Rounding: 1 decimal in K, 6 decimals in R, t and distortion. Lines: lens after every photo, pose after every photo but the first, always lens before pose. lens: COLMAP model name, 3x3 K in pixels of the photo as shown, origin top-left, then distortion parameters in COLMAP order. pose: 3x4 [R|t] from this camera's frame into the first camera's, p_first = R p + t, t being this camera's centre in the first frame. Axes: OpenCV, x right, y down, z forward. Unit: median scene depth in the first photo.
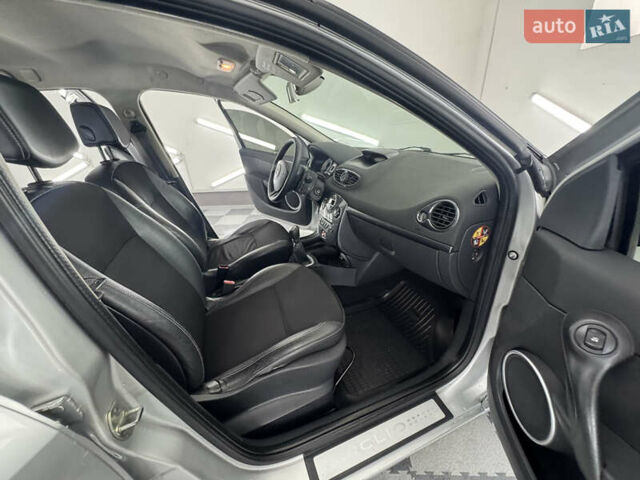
lens RADIAL K [[254.3, 0, 320.4], [0, 254.3, 239.9], [0, 0, 1]] dist [-0.003899, 0.000916]
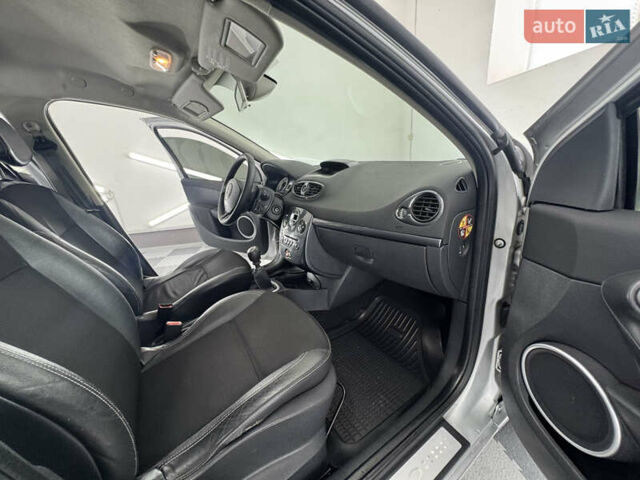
lens RADIAL K [[254.3, 0, 319.6], [0, 254.3, 240.0], [0, 0, 1]] dist [-0.003899, 0.000916]
pose [[0.978824, -0.083135, 0.187062, -0.053835], [0.108242, 0.985815, -0.128269, 0.073126], [-0.173745, 0.145801, 0.973938, 0.147401]]
